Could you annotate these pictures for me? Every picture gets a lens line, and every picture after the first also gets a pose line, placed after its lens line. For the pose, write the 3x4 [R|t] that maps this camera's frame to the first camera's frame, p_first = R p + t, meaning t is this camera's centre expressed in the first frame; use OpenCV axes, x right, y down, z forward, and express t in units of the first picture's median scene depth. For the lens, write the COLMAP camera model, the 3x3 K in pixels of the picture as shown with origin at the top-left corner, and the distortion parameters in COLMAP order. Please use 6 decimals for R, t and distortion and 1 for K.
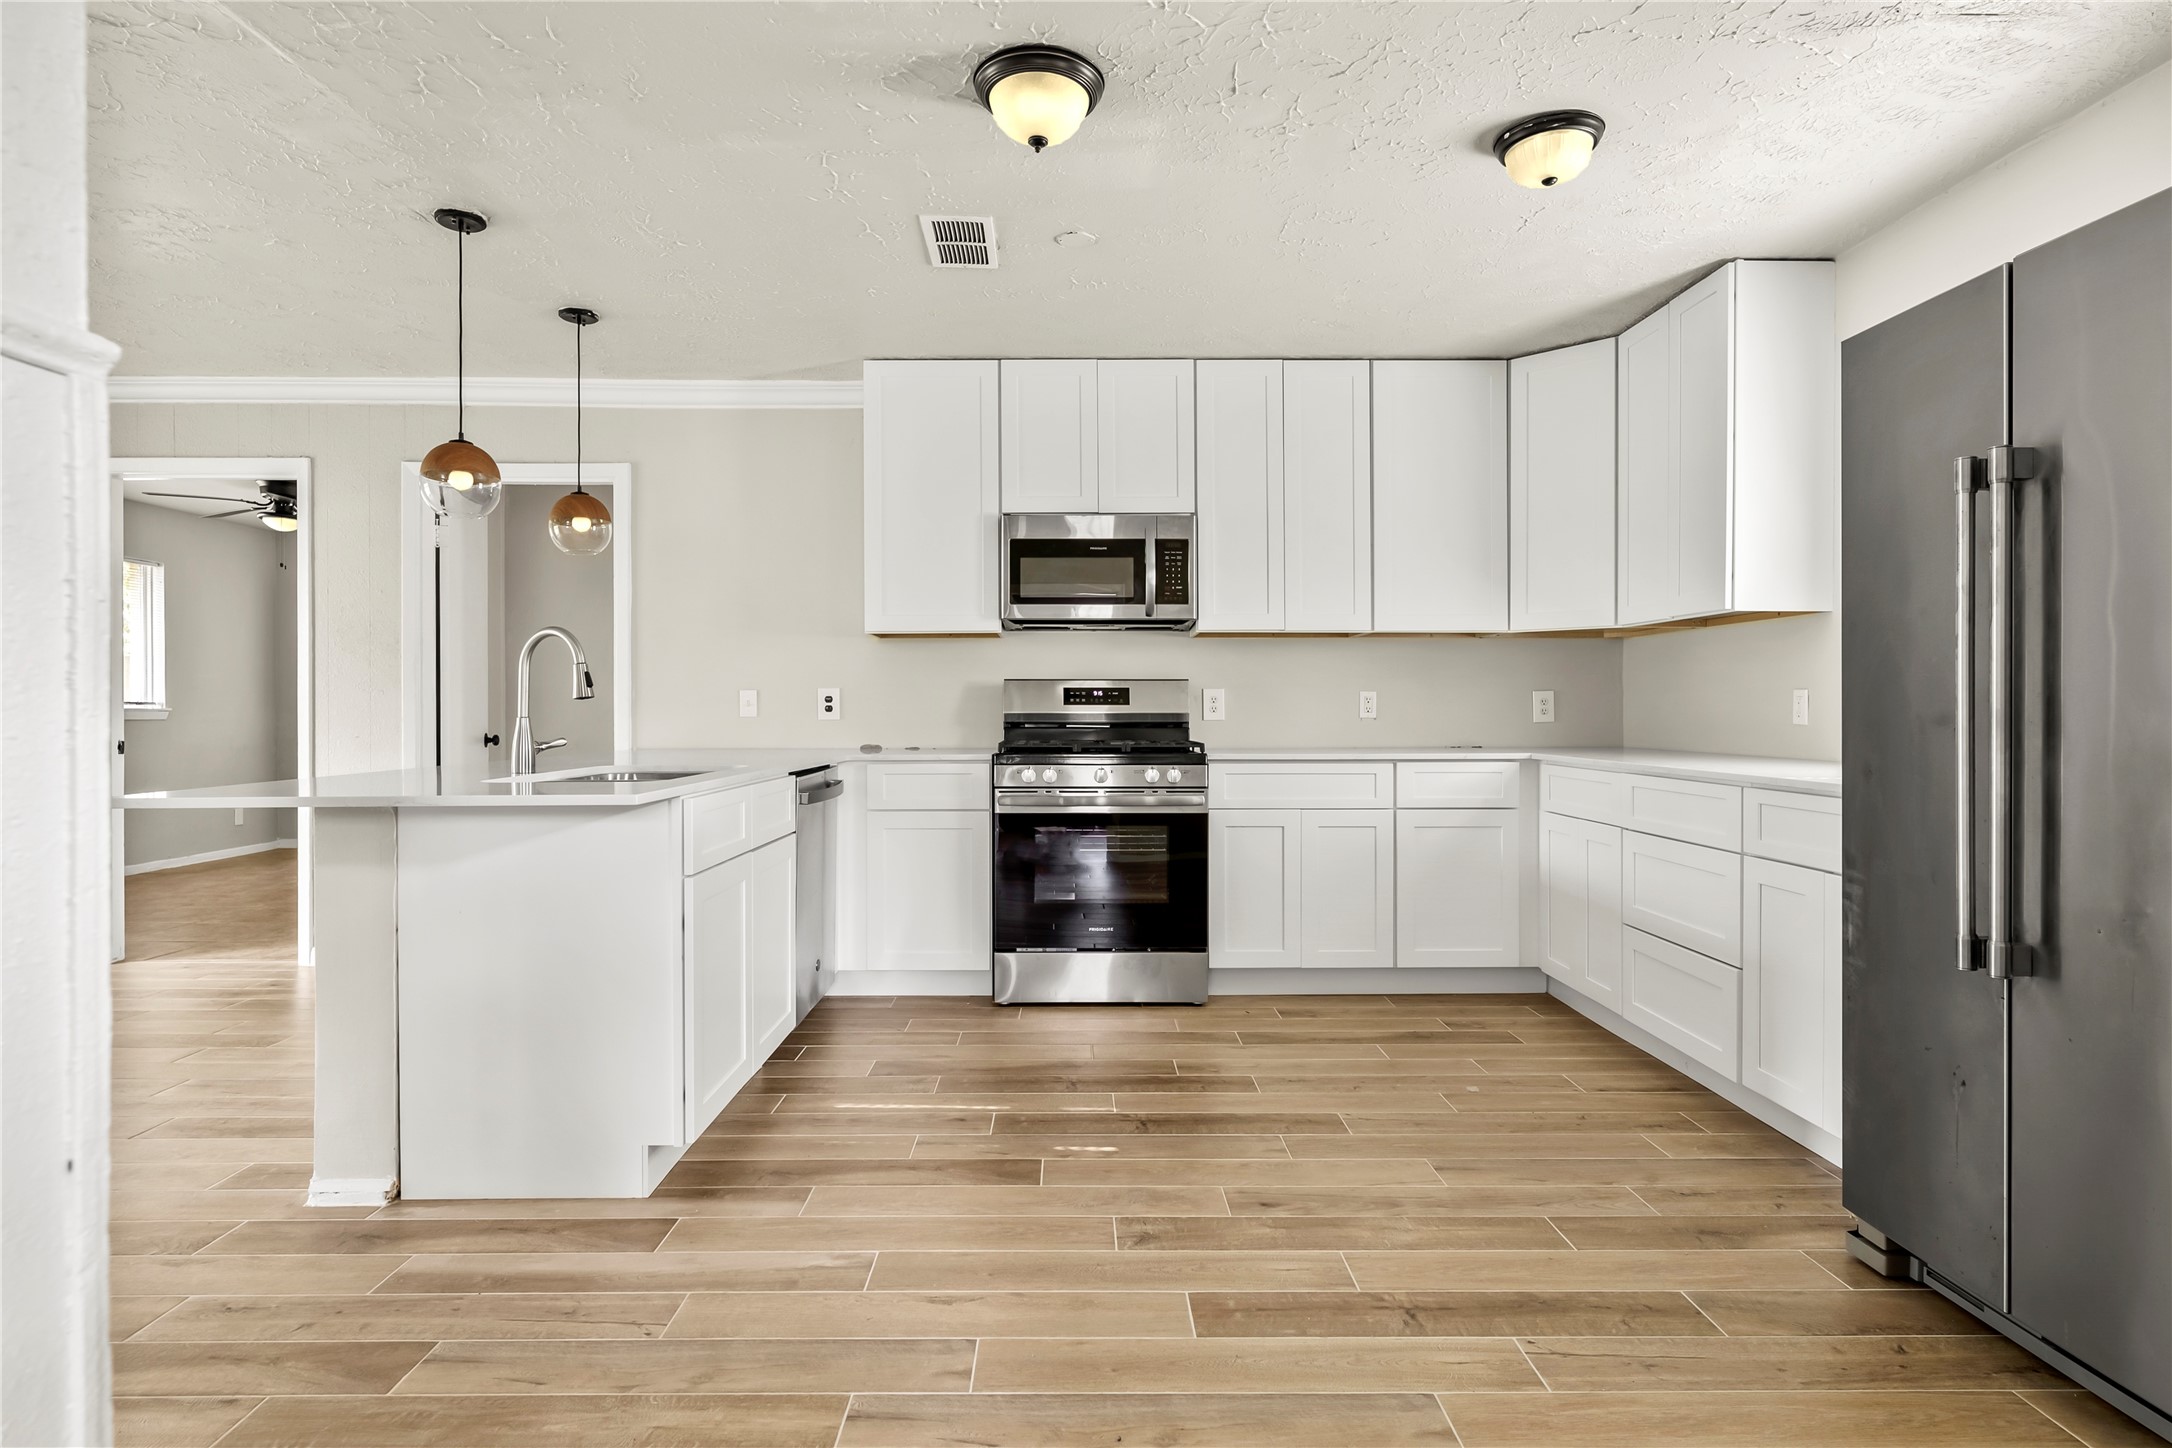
lens RADIAL K [[1129.6, 0, 1079.1], [0, 1129.6, 717.6], [0, 0, 1]] dist [-0.000648, 0.000003]
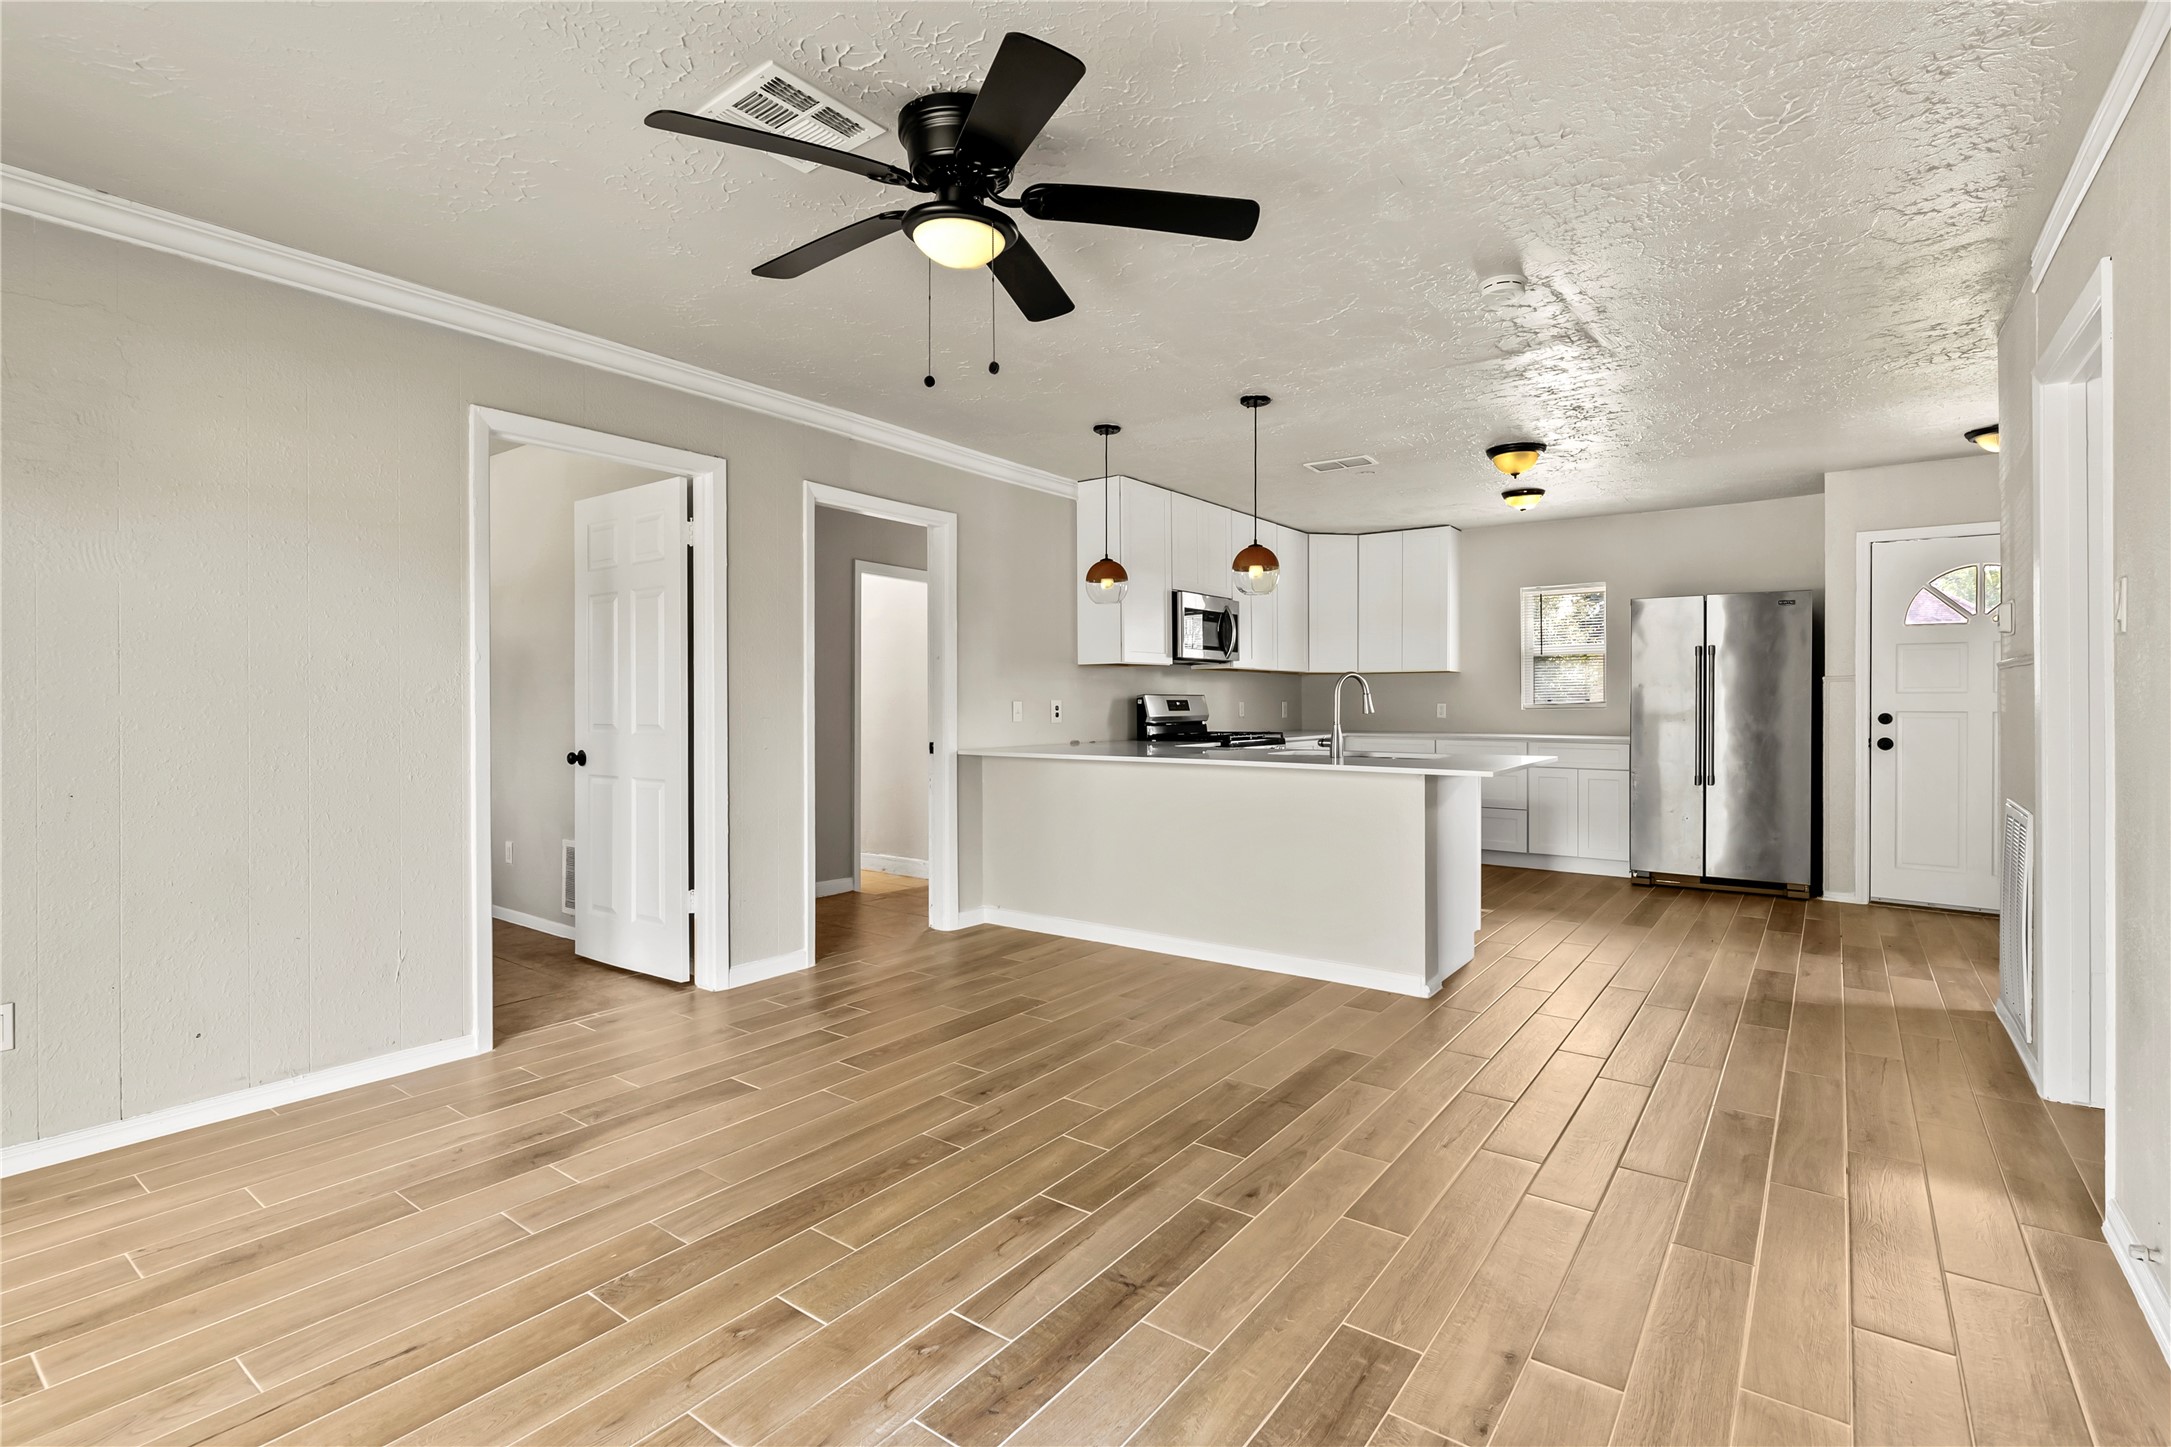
lens RADIAL K [[1005.3, 0, 1083.0], [0, 1005.3, 702.1], [0, 0, 1]] dist [0.001697, 0.000403]
pose [[0.601025, -0.001470, 0.799229, -1.340186], [0.005985, 0.999979, -0.002661, -0.022778], [-0.799208, 0.006383, 0.601021, 0.277381]]
